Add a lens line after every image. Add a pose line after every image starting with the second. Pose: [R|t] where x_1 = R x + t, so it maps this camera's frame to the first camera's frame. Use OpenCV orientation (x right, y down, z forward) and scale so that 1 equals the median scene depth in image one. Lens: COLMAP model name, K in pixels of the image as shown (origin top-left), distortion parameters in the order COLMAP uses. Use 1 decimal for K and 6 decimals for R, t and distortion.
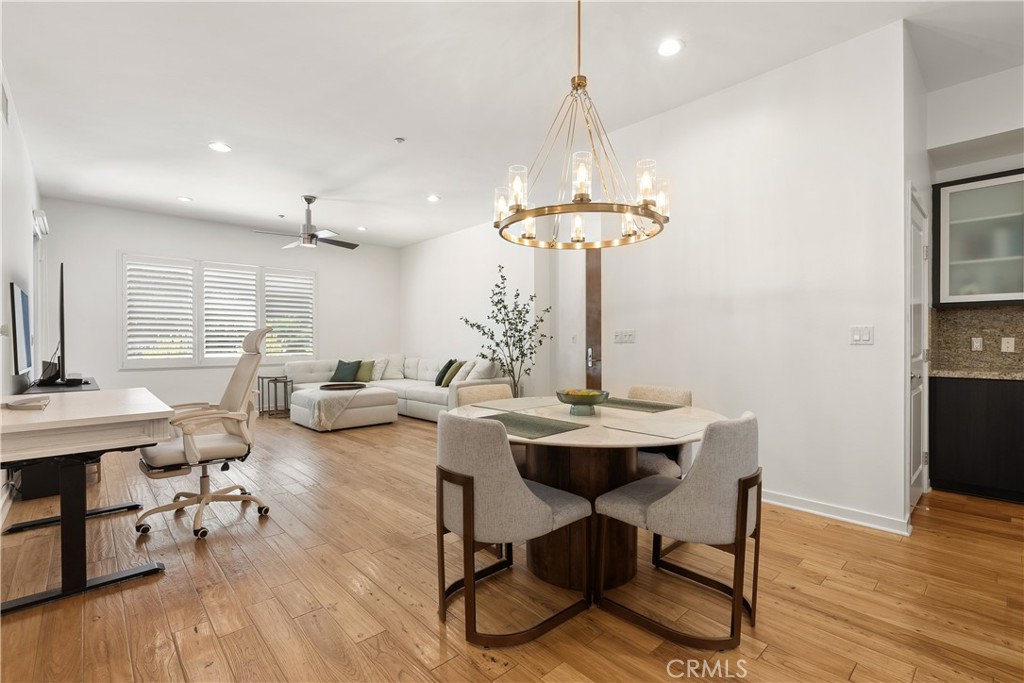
lens RADIAL K [[467.1, 0, 505.2], [0, 467.1, 345.1], [0, 0, 1]] dist [-0.006775, 0.001927]
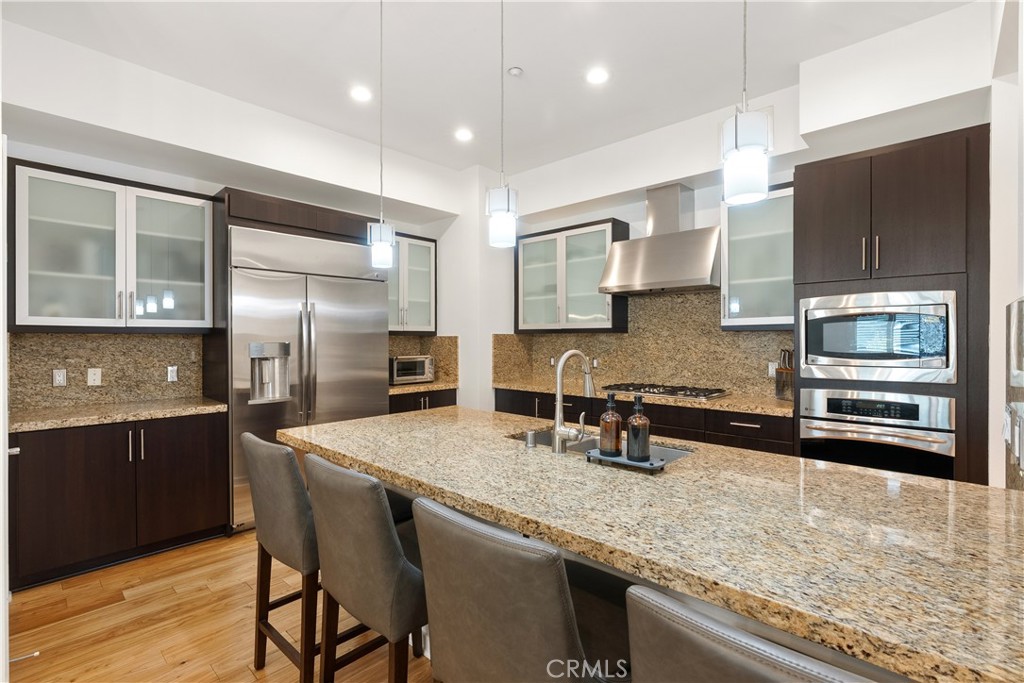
lens RADIAL K [[467.1, 0, 514.8], [0, 467.1, 343.6], [0, 0, 1]] dist [-0.006775, 0.001927]
pose [[-0.082201, -0.002186, 0.996613, 0.096834], [0.005233, 0.999983, 0.002625, -0.036475], [-0.996602, 0.005431, -0.082189, 0.178373]]
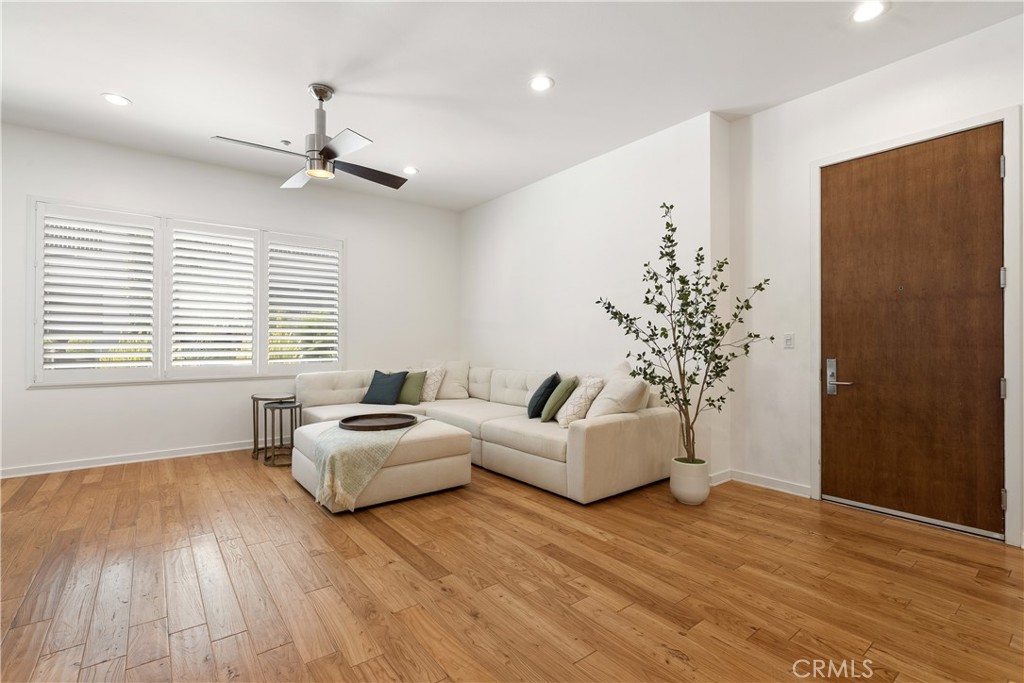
lens RADIAL K [[467.1, 0, 506.9], [0, 467.1, 345.5], [0, 0, 1]] dist [-0.006775, 0.001927]
pose [[0.996676, 0.007211, -0.081152, -0.147637], [-0.007234, 0.999974, 0.000014, -0.006753], [0.081150, 0.000573, 0.996702, 0.451616]]
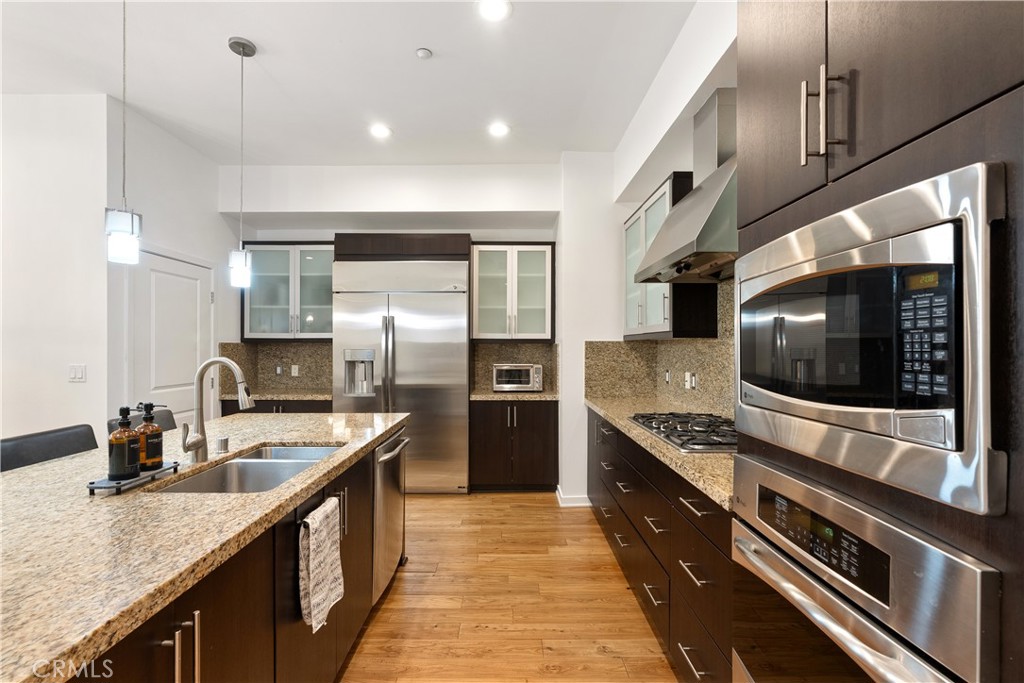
lens RADIAL K [[467.1, 0, 515.9], [0, 467.1, 346.9], [0, 0, 1]] dist [-0.006775, 0.001927]
pose [[0.670668, 0.008625, 0.741707, 0.310194], [-0.003973, 0.999960, -0.008035, -0.036692], [-0.741747, 0.002442, 0.670675, -0.222684]]
